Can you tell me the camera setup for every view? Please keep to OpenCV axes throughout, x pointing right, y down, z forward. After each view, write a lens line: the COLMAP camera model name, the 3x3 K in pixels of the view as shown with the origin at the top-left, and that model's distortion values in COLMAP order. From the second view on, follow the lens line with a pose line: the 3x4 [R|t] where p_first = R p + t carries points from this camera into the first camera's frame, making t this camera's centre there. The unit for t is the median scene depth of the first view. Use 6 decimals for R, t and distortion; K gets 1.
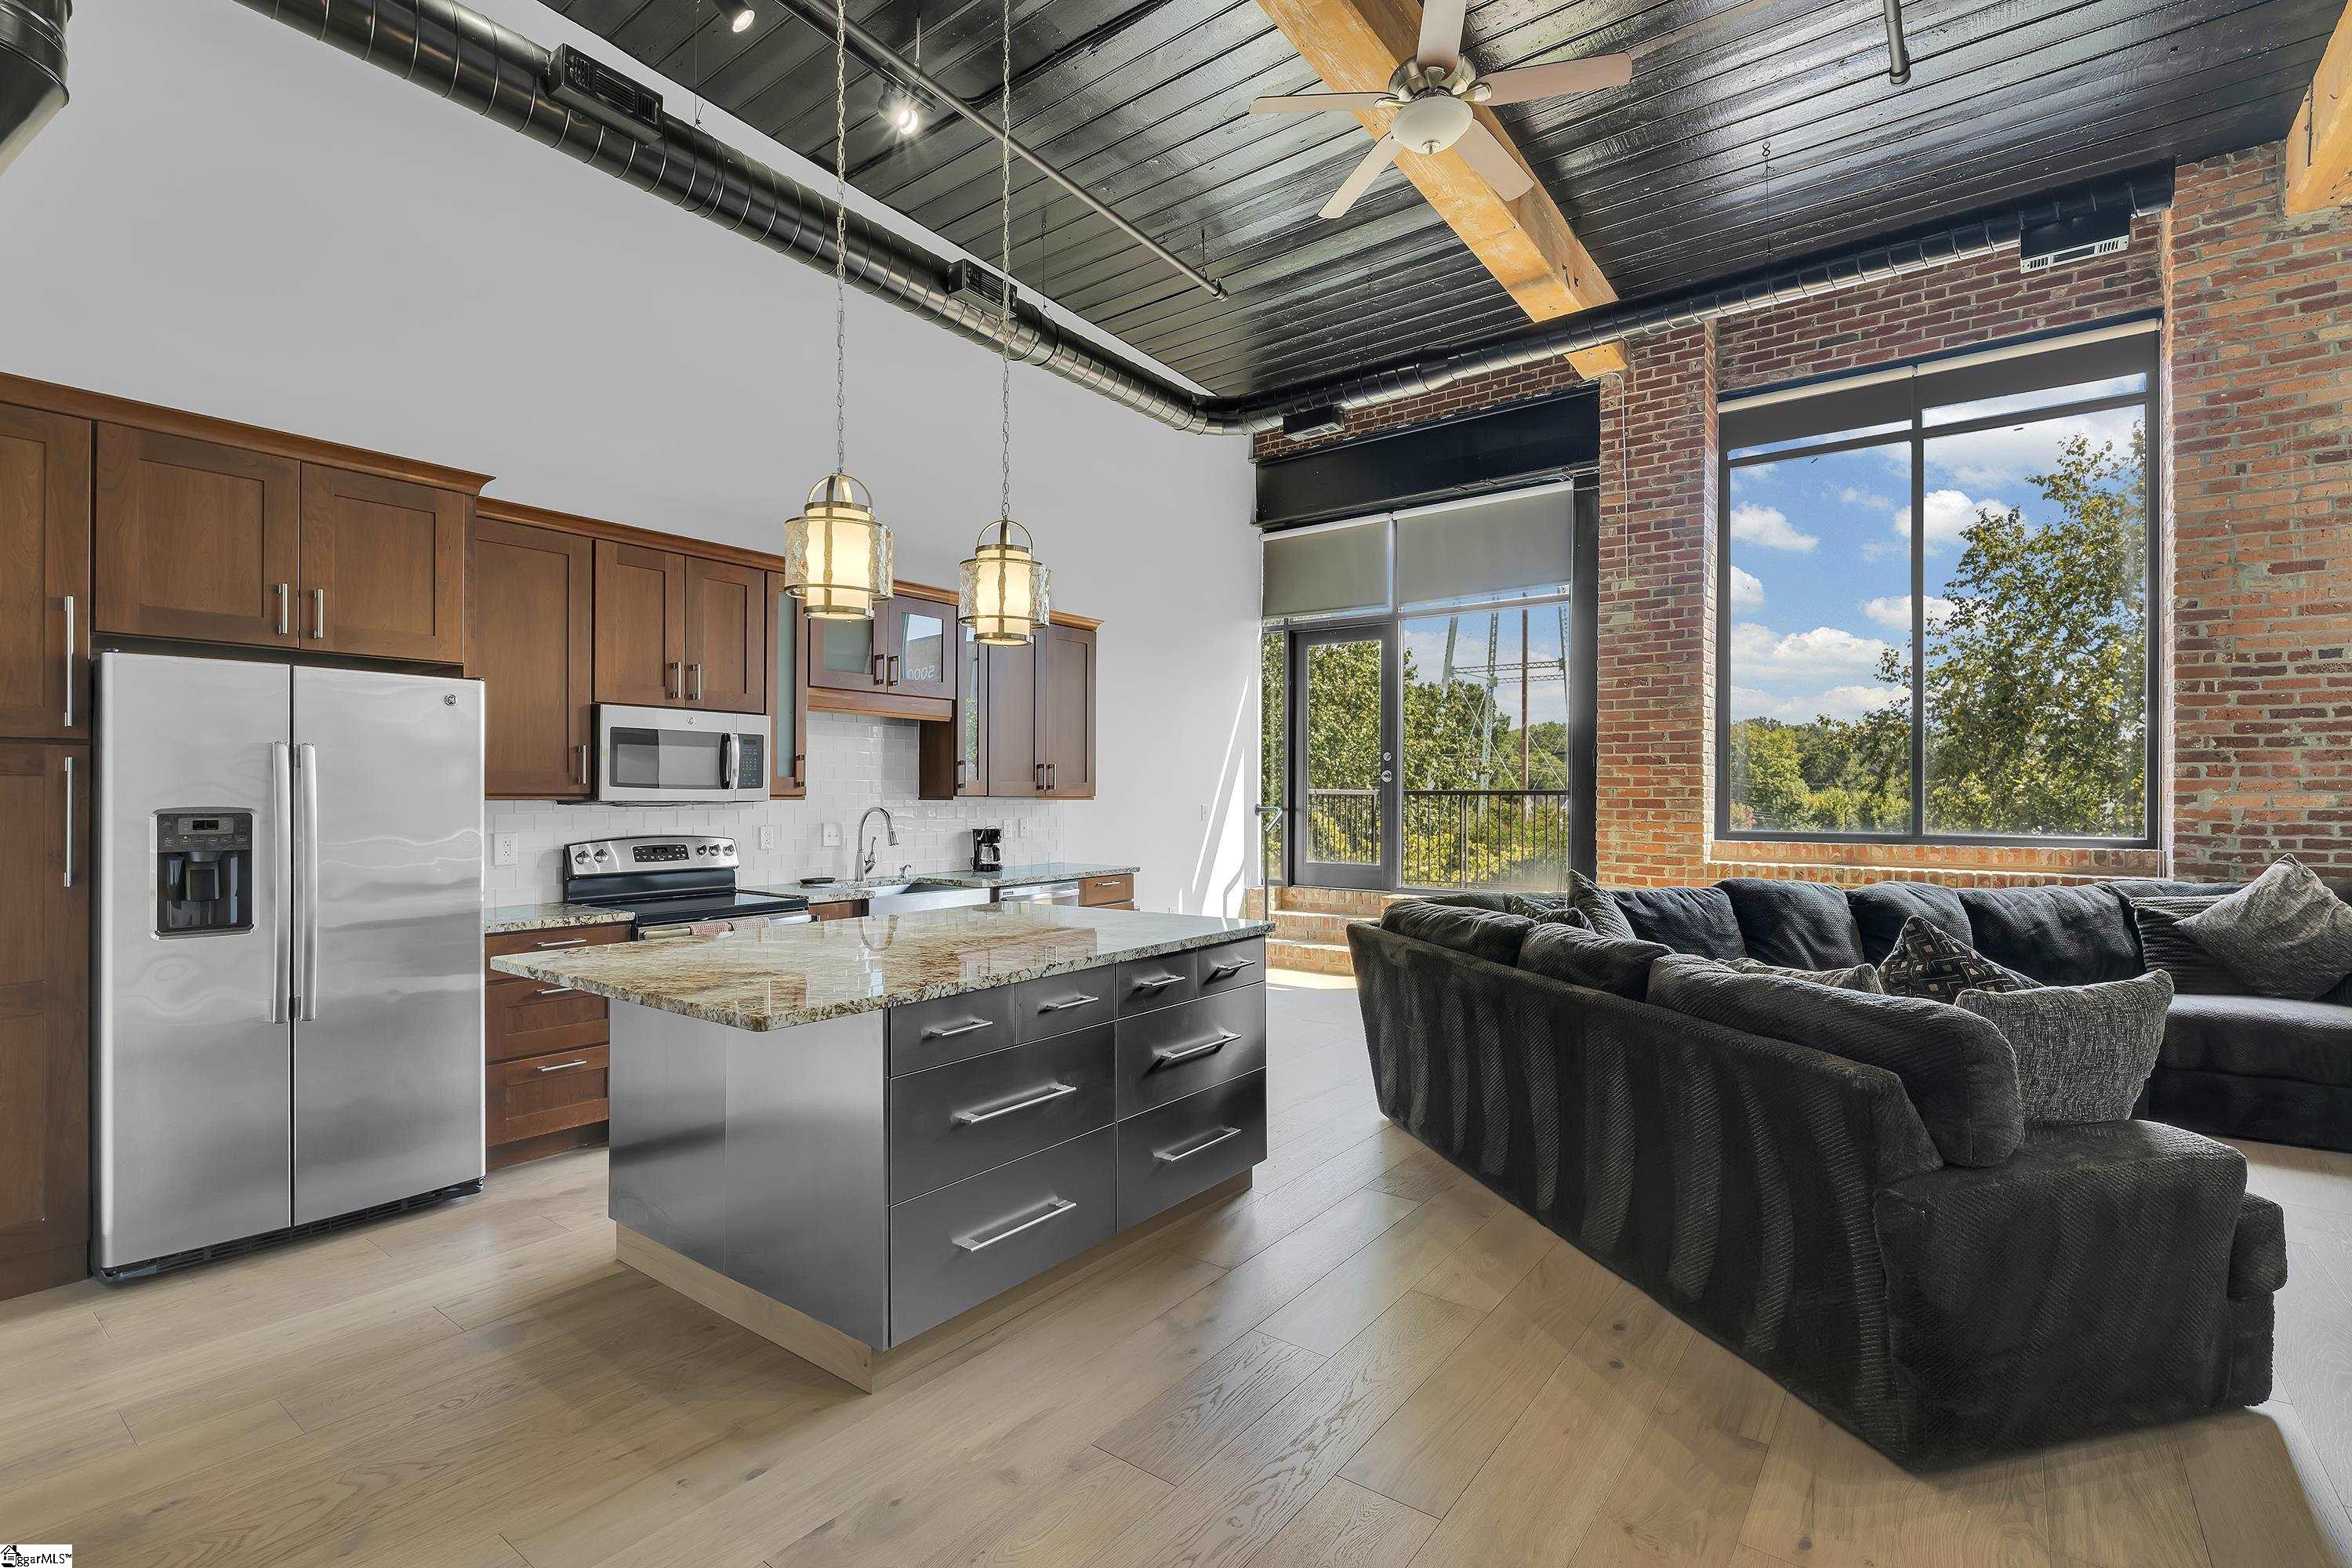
lens RADIAL K [[1055.6, 0, 1169.6], [0, 1055.6, 807.8], [0, 0, 1]] dist [0.000957, 0.000108]
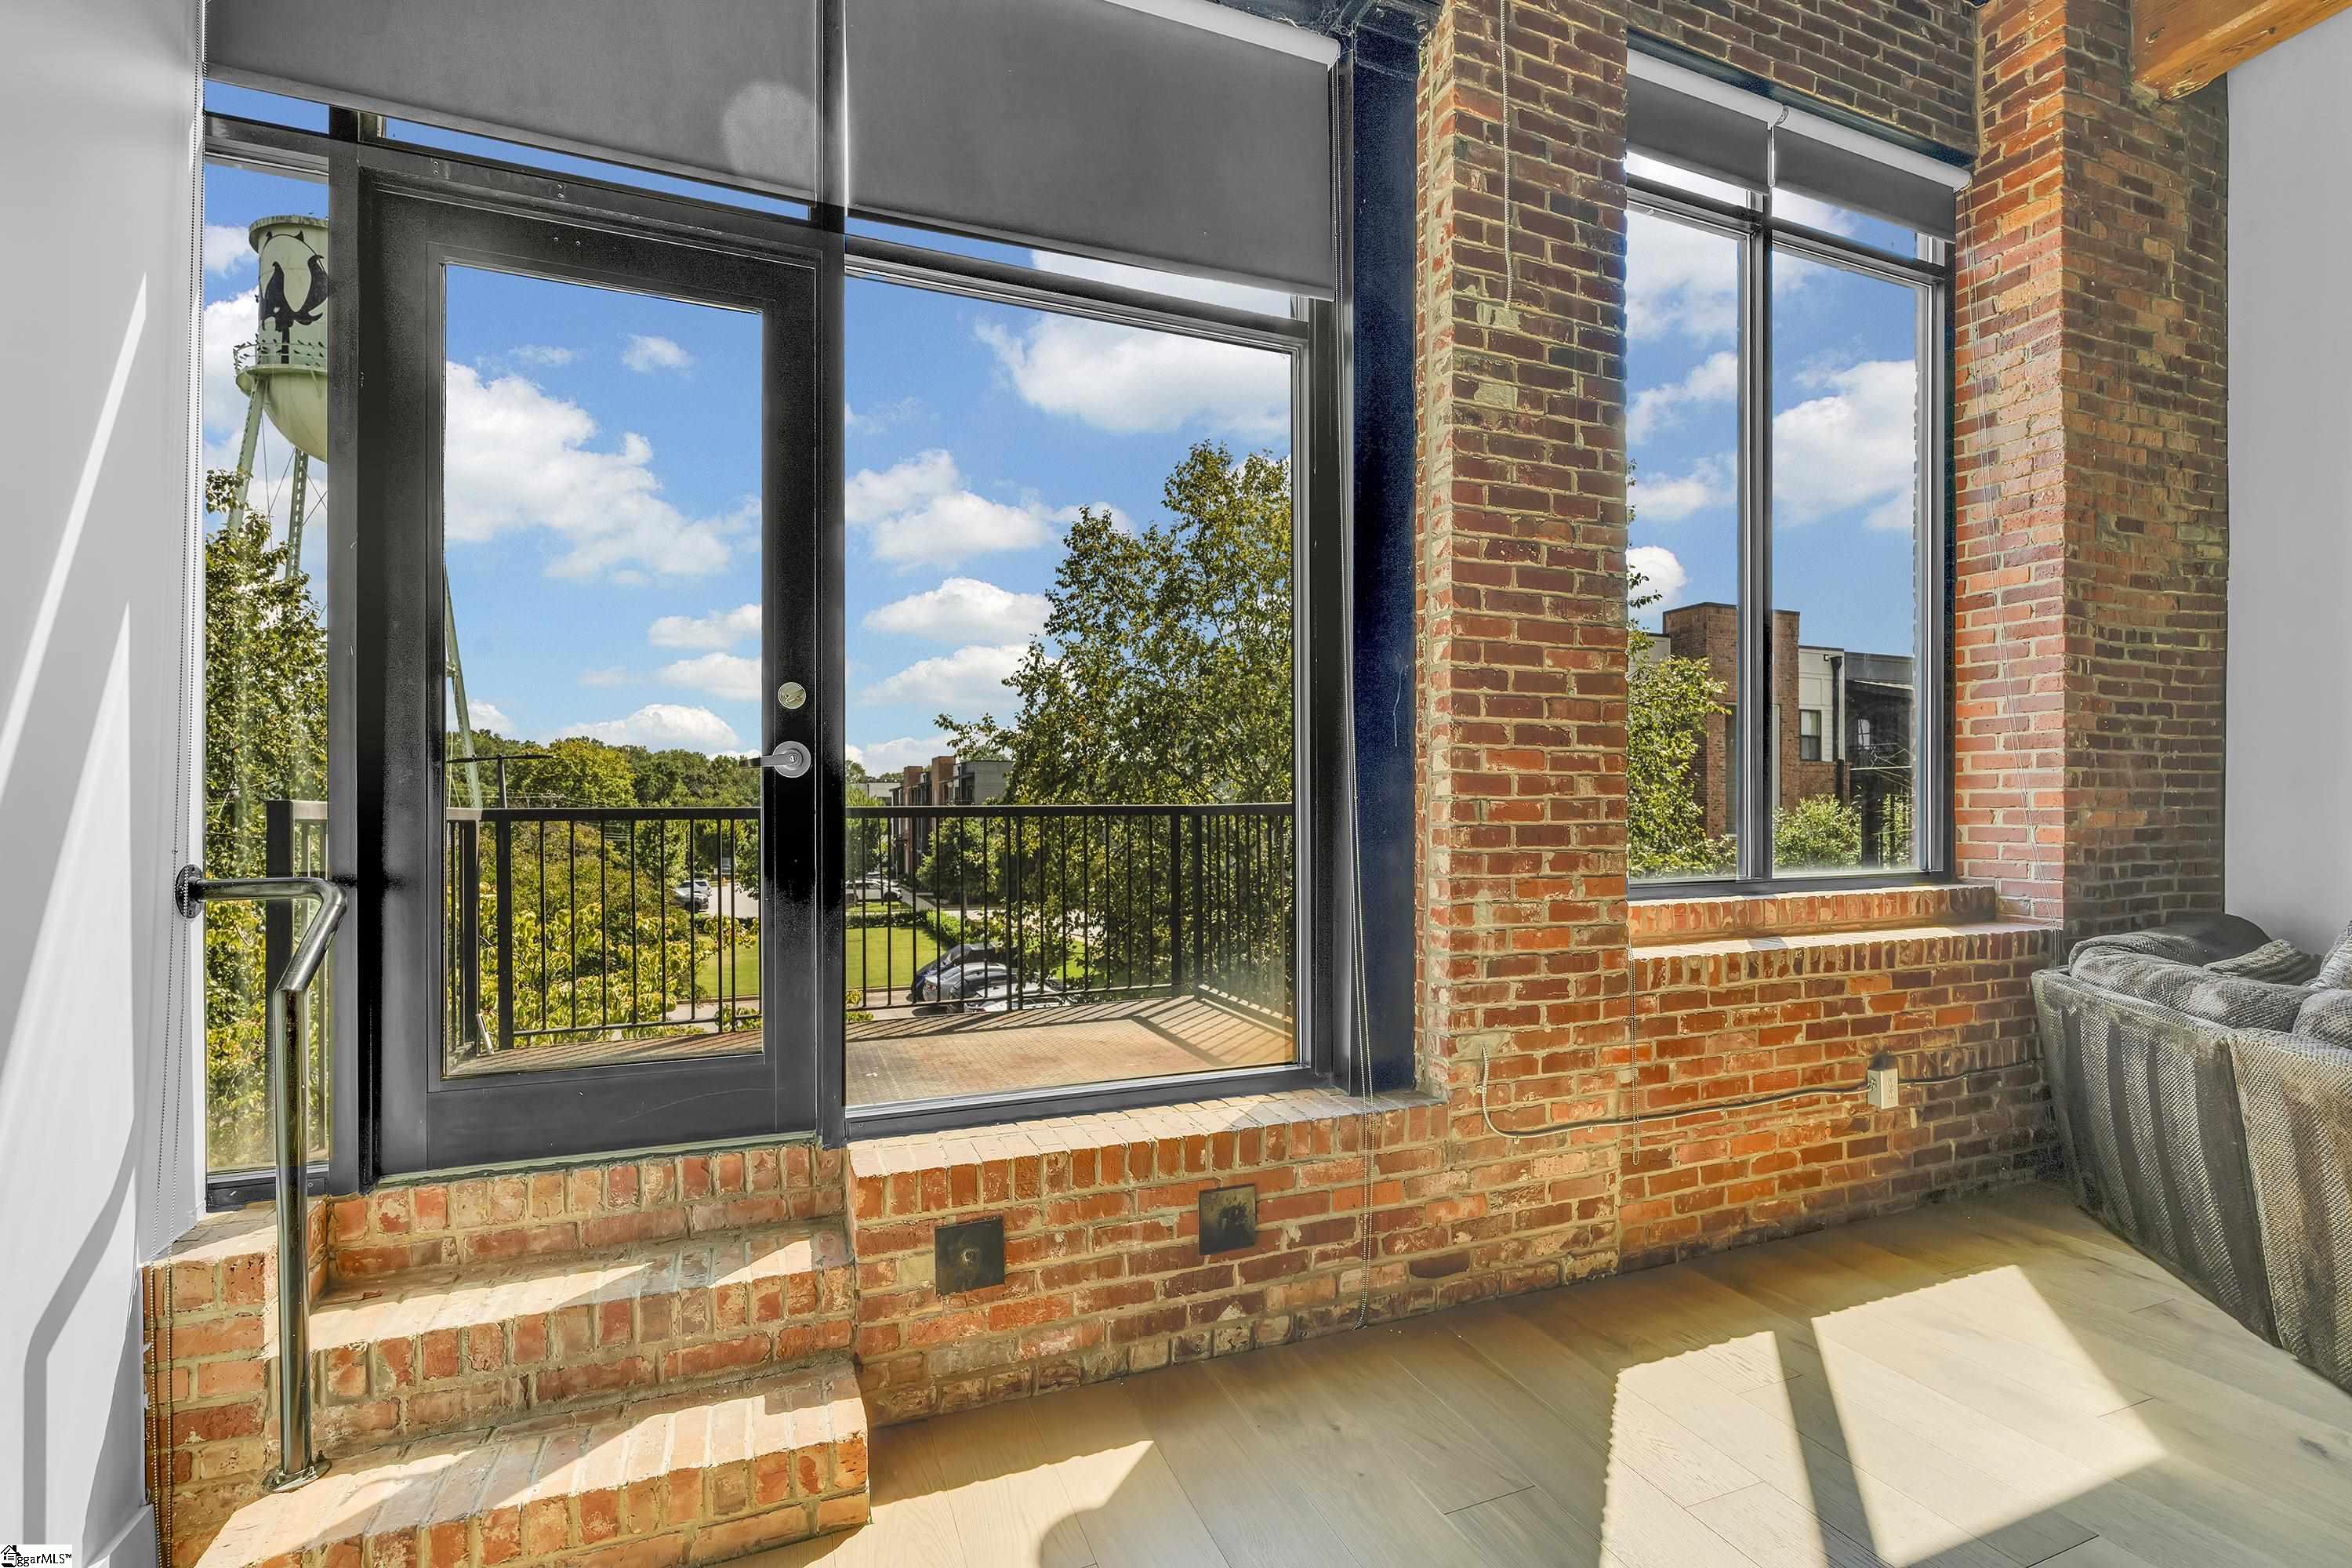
lens RADIAL K [[1055.6, 0, 1169.6], [0, 1055.6, 807.8], [0, 0, 1]] dist [0.000957, 0.000108]
pose [[0.531463, 0.000875, 0.847081, 0.003935], [0.014745, 0.999838, -0.010284, -0.012818], [-0.846953, 0.017956, 0.531365, 0.892482]]
